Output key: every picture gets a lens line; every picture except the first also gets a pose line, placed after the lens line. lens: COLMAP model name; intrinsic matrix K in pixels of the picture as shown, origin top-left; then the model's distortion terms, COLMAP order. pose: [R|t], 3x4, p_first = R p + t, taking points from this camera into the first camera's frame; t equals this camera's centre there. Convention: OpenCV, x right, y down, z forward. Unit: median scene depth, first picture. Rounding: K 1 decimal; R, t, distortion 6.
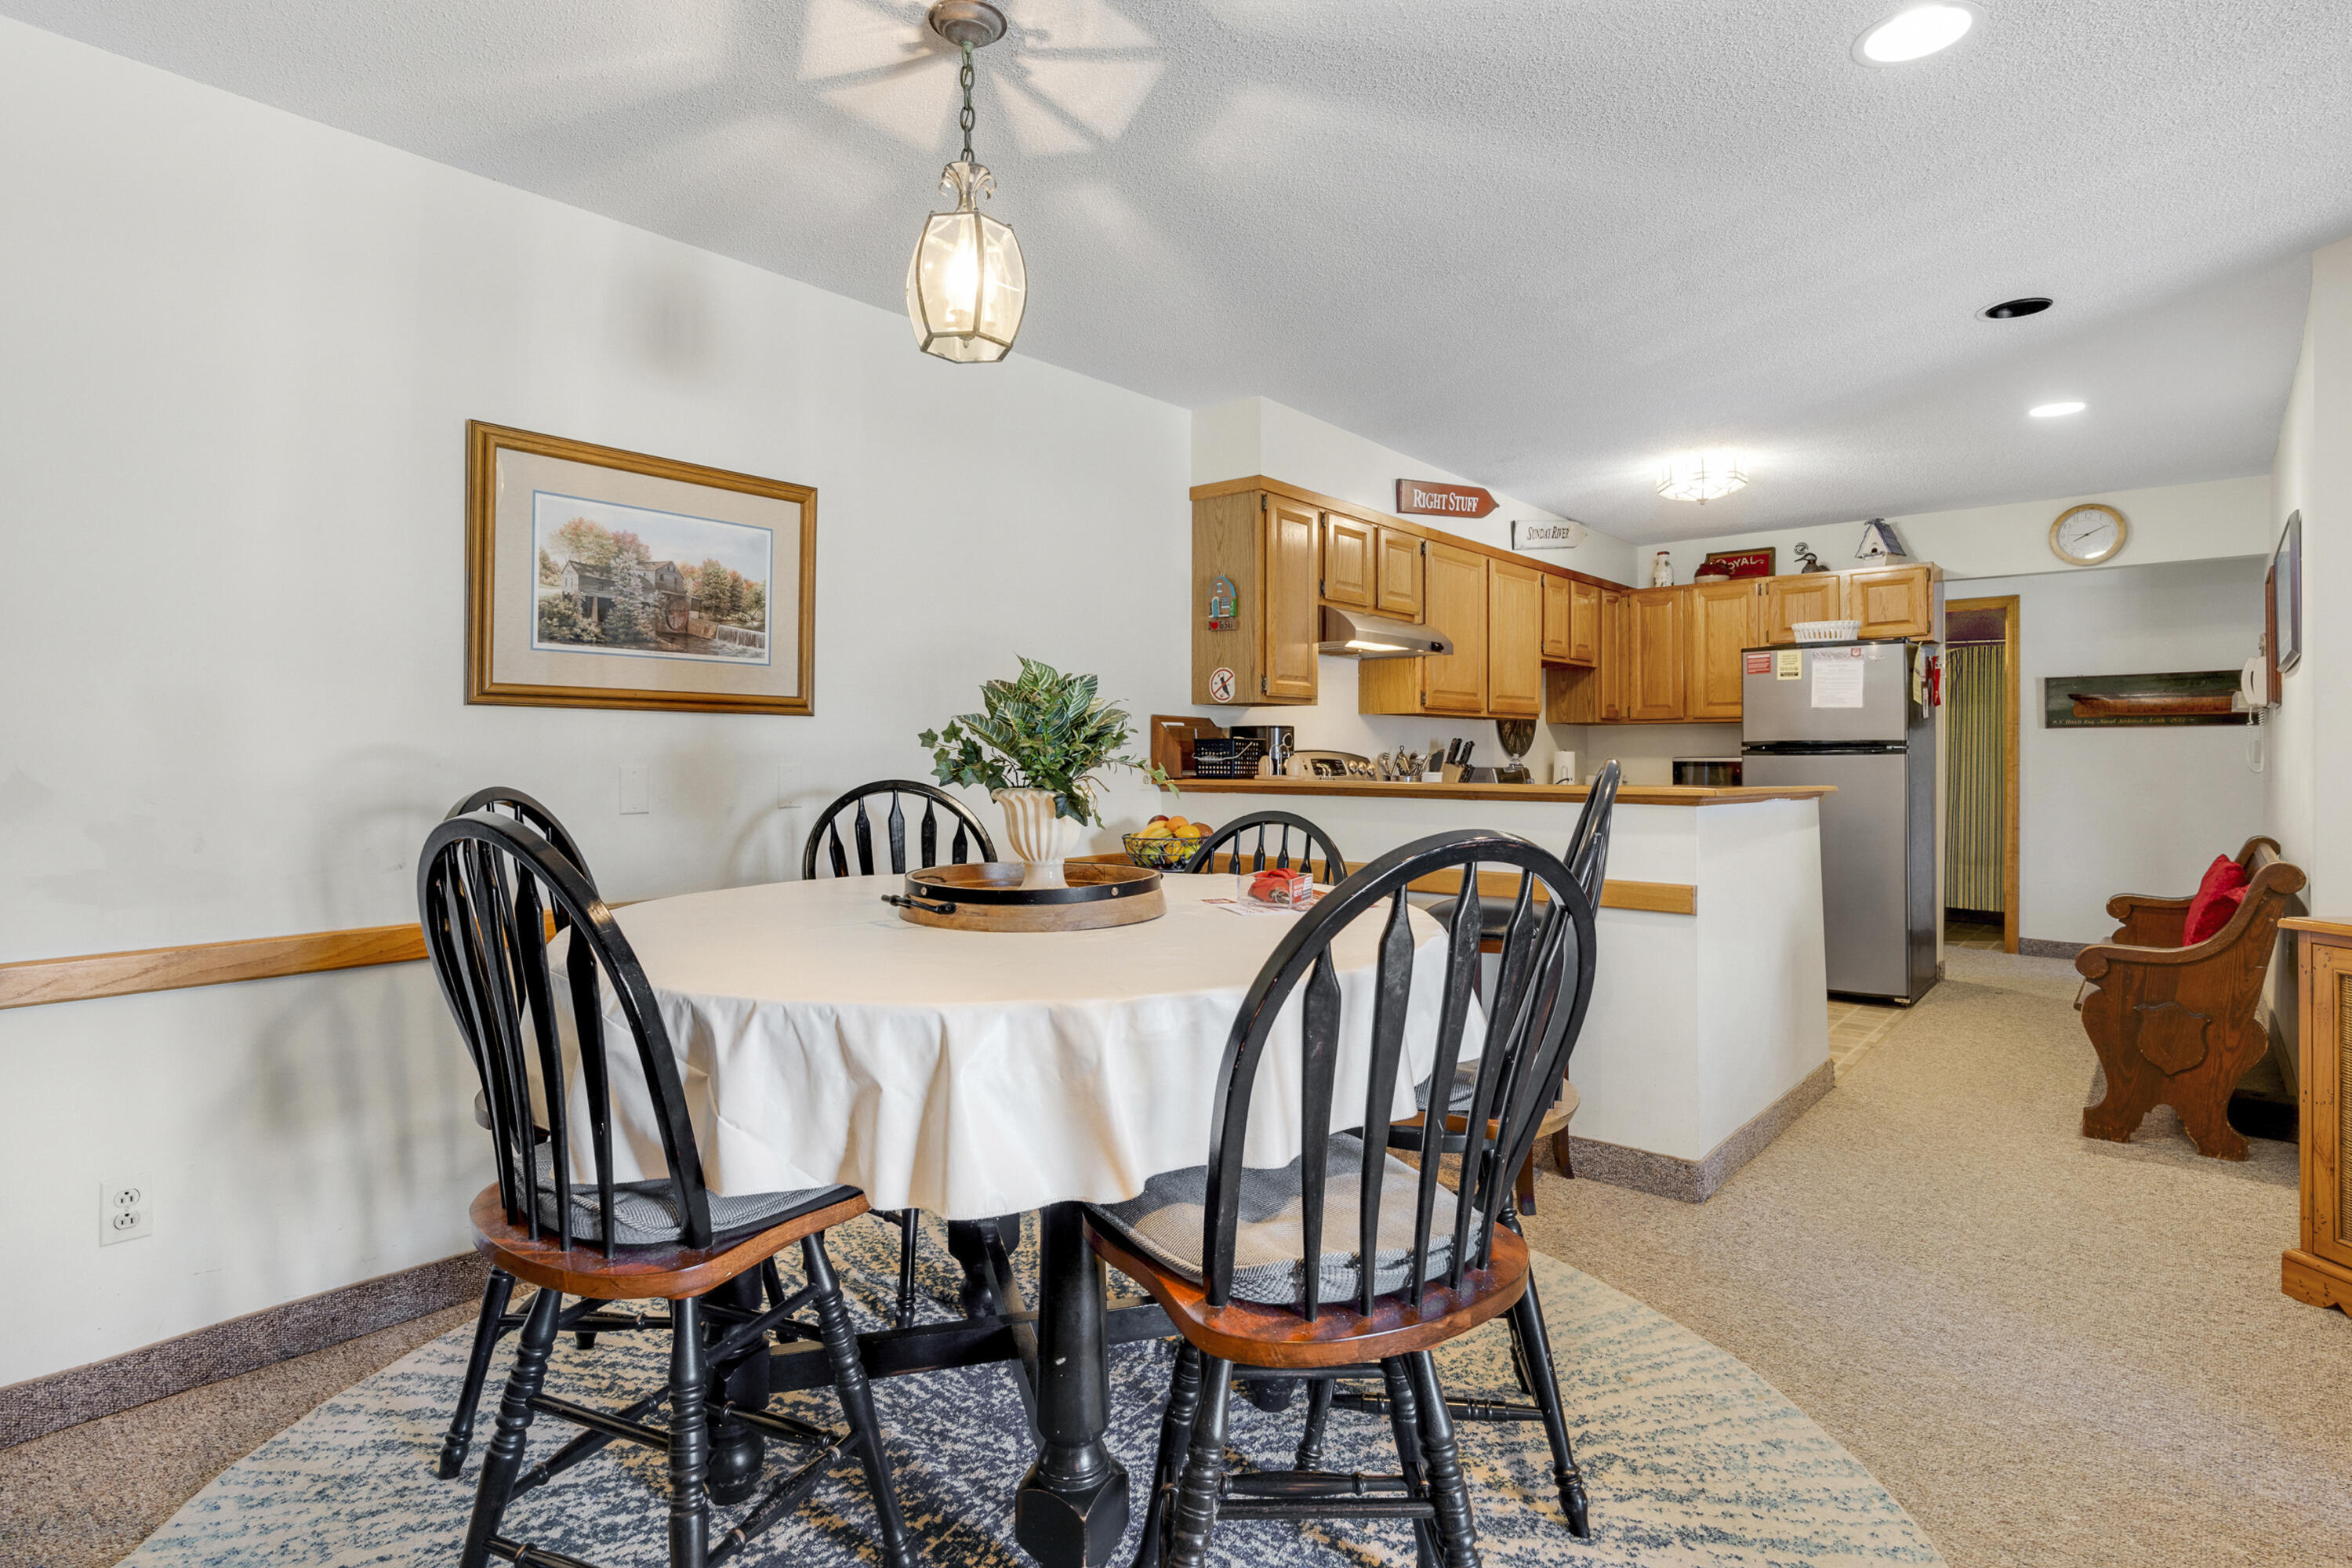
lens RADIAL K [[1173.9, 0, 1165.7], [0, 1173.9, 746.1], [0, 0, 1]] dist [-0.014950, 0.006473]
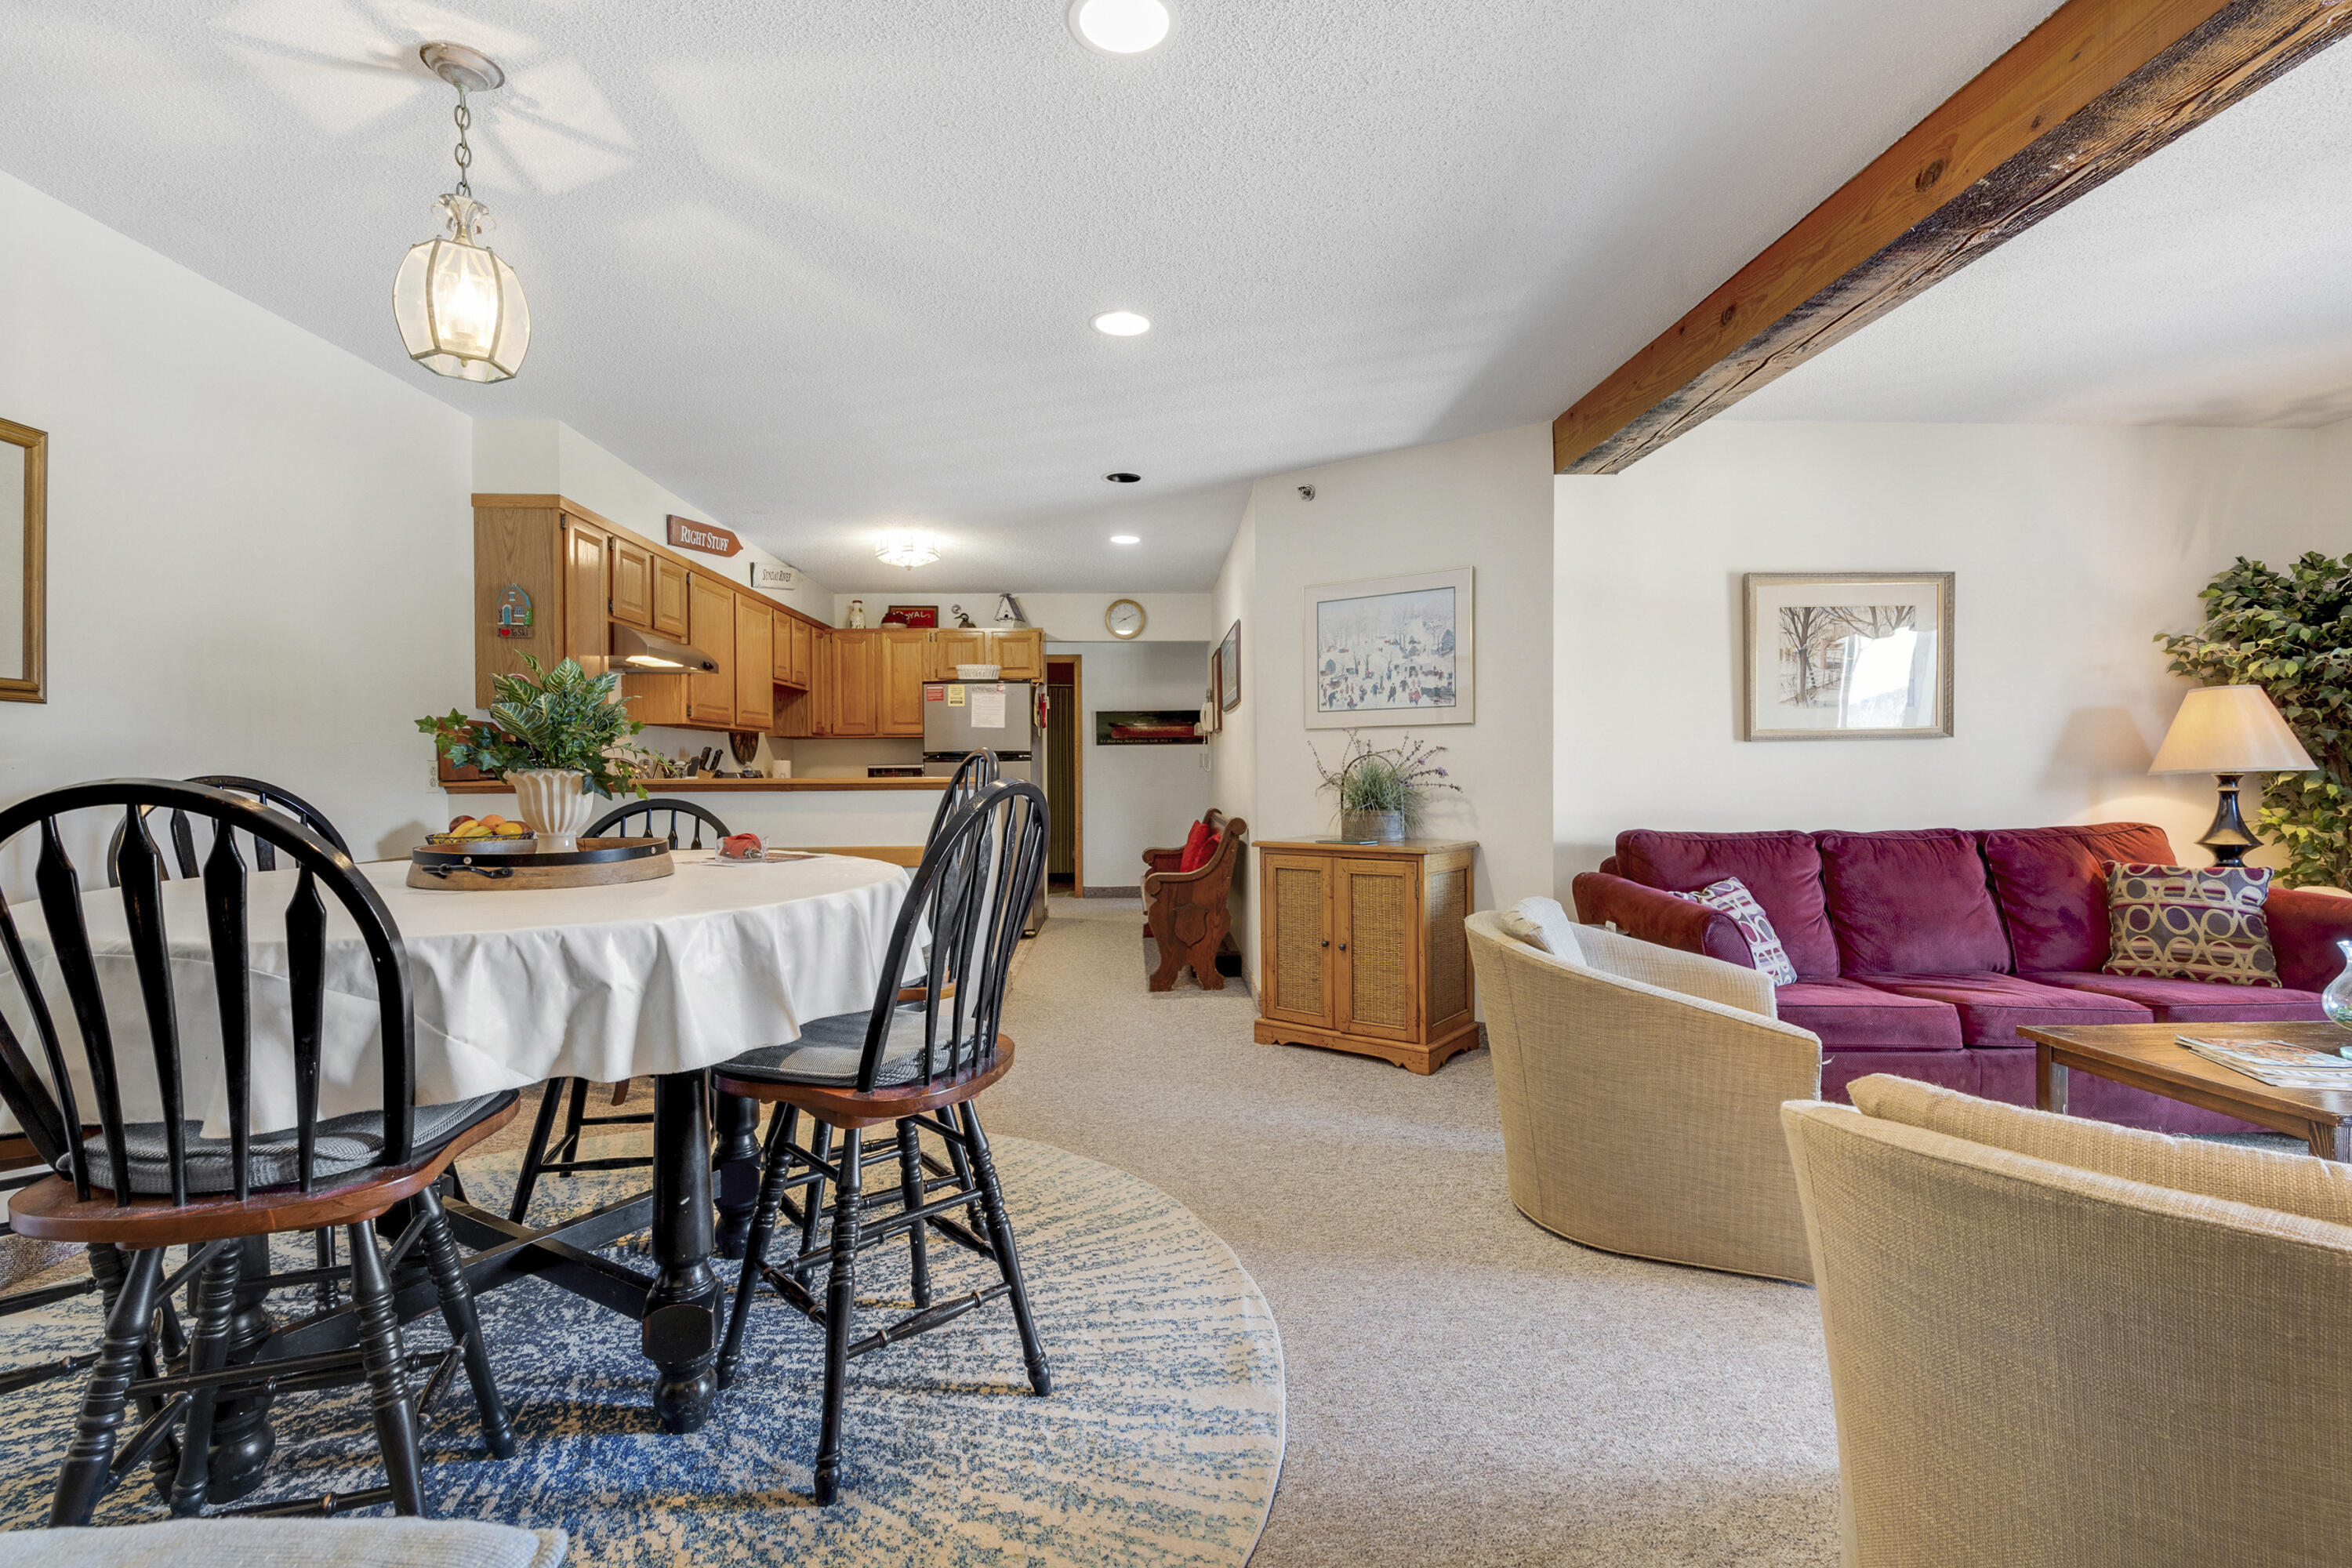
lens RADIAL K [[1061.7, 0, 1178.2], [0, 1061.7, 765.3], [0, 0, 1]] dist [-0.012251, 0.004569]
pose [[0.719797, -0.001873, 0.694182, -0.219083], [0.001778, 0.999998, 0.000854, 0.017785], [-0.694182, 0.000620, 0.719799, -0.097690]]
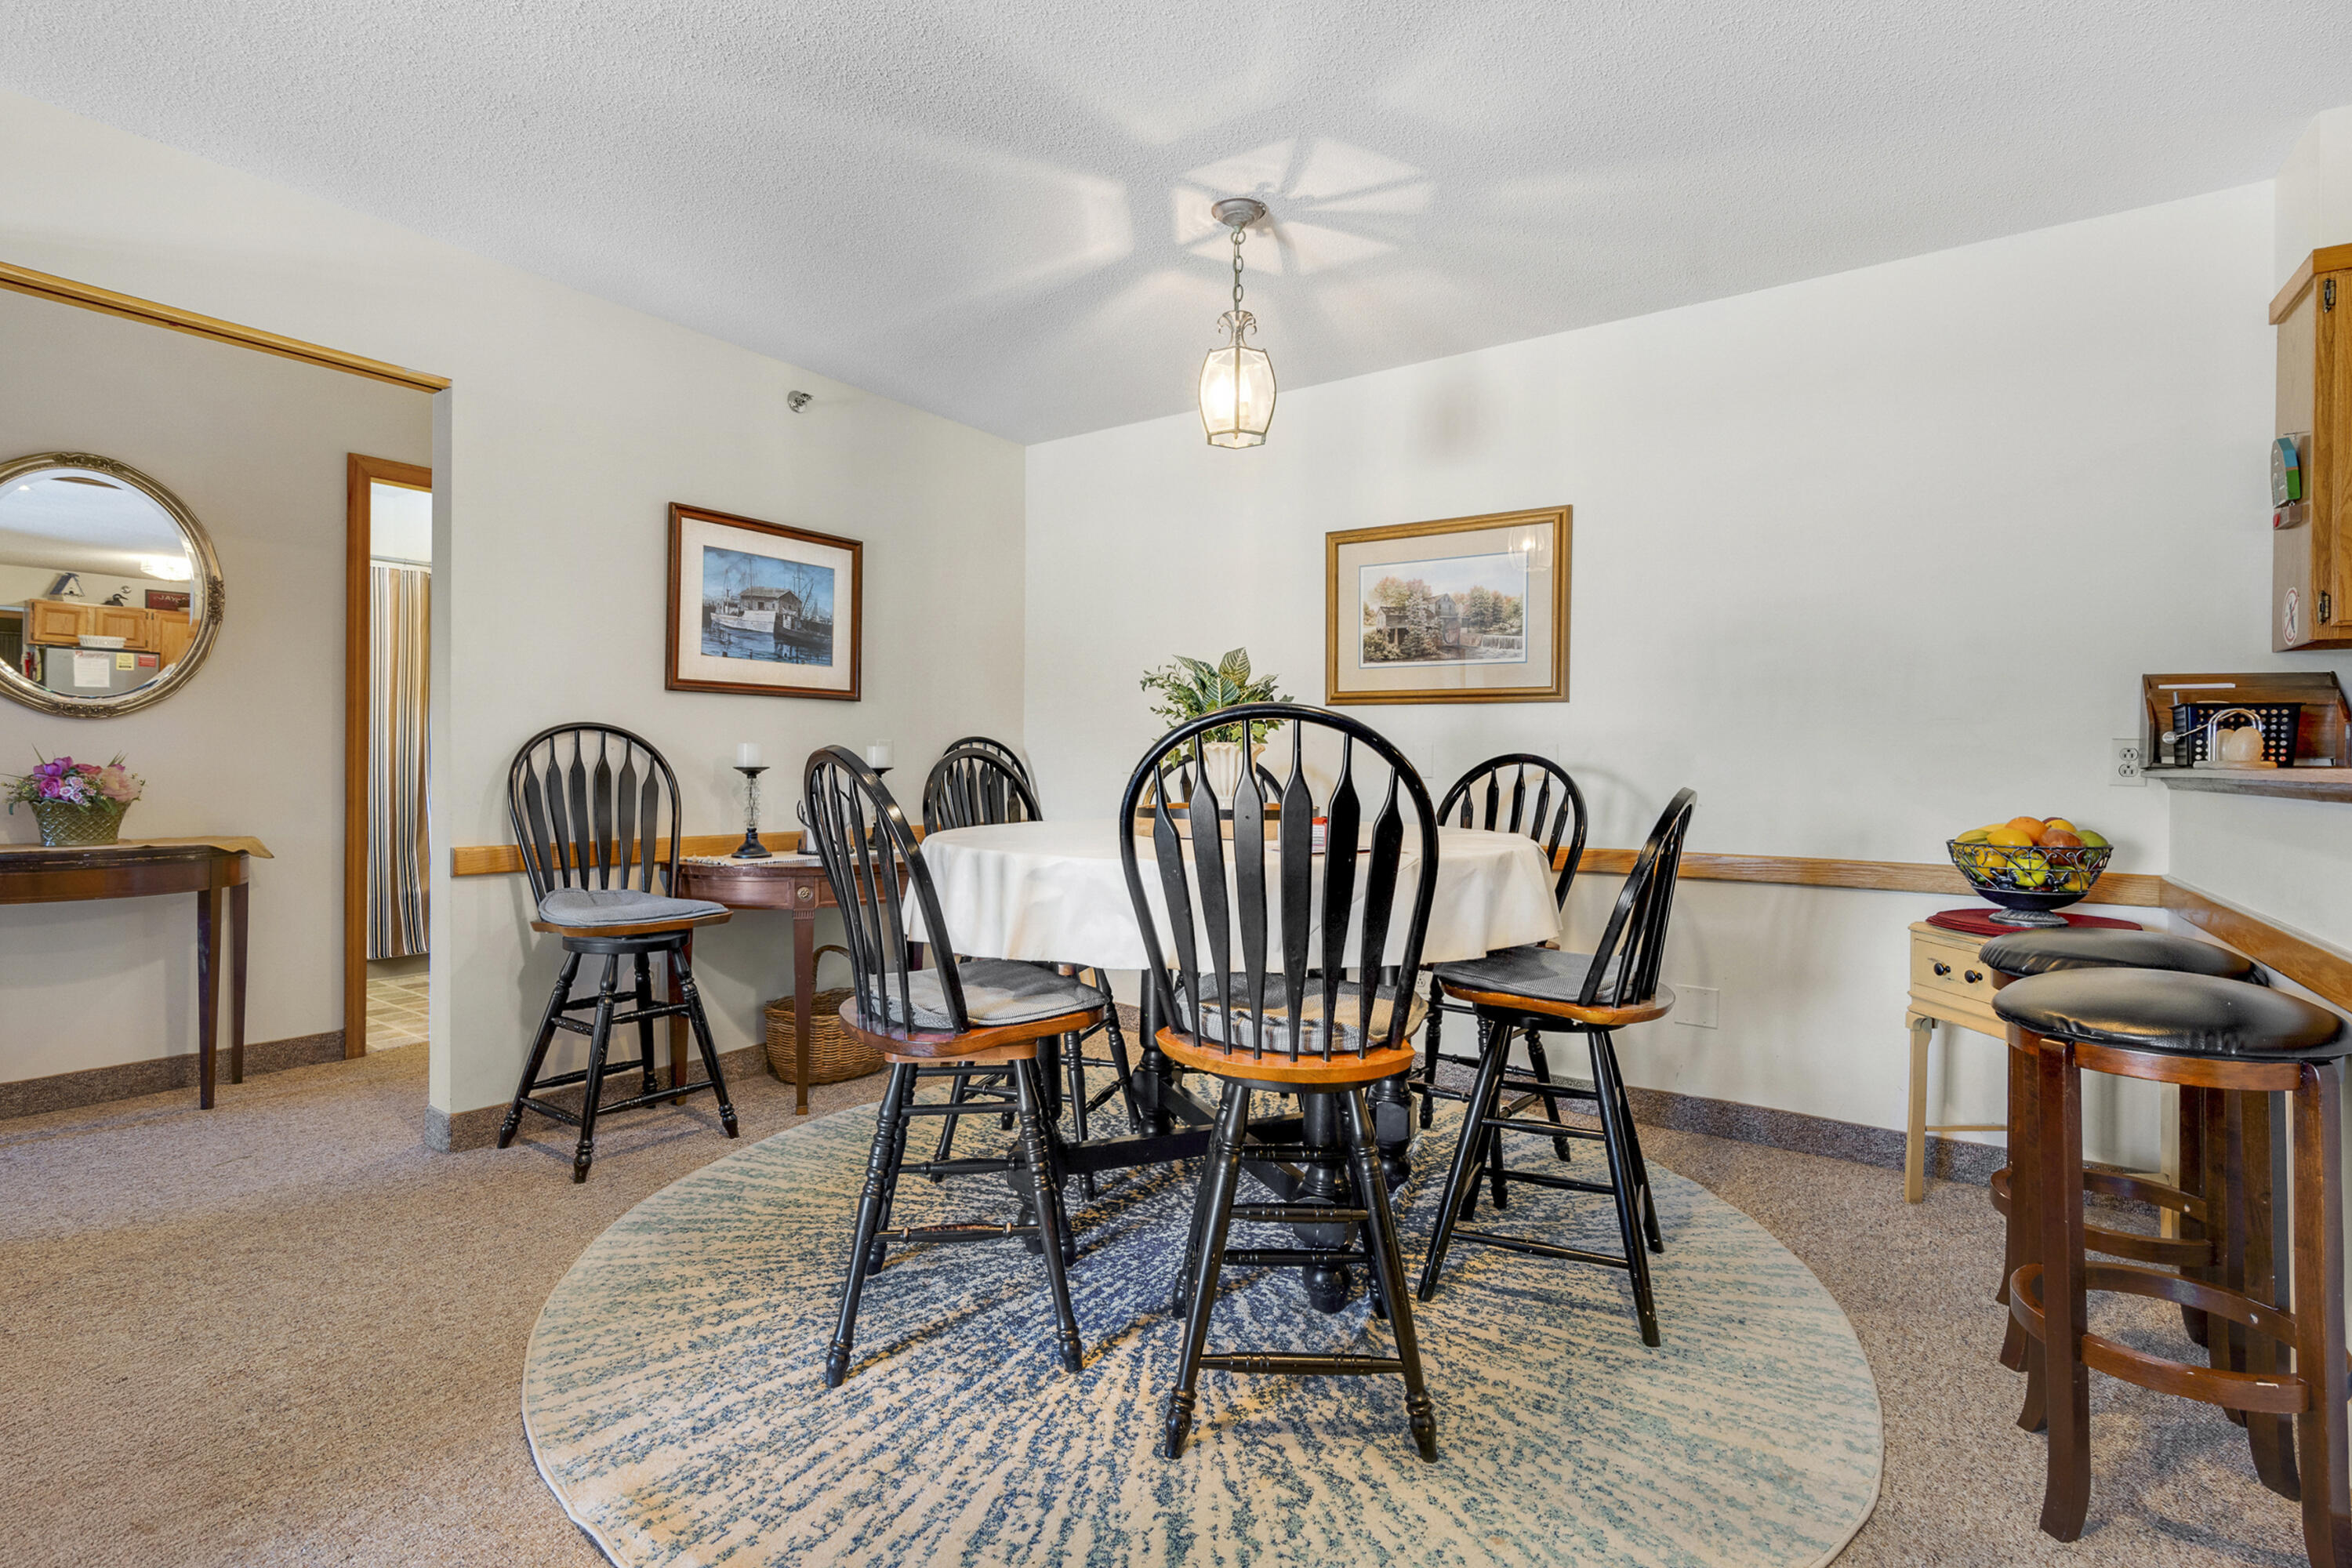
lens RADIAL K [[1108.5, 0, 1167.6], [0, 1108.5, 753.5], [0, 0, 1]] dist [-0.006549, 0.000056]
pose [[0.095505, -0.007258, -0.995402, 0.689823], [-0.008159, 0.999934, -0.008074, 0.034106], [0.995396, 0.008893, 0.095439, 0.464682]]
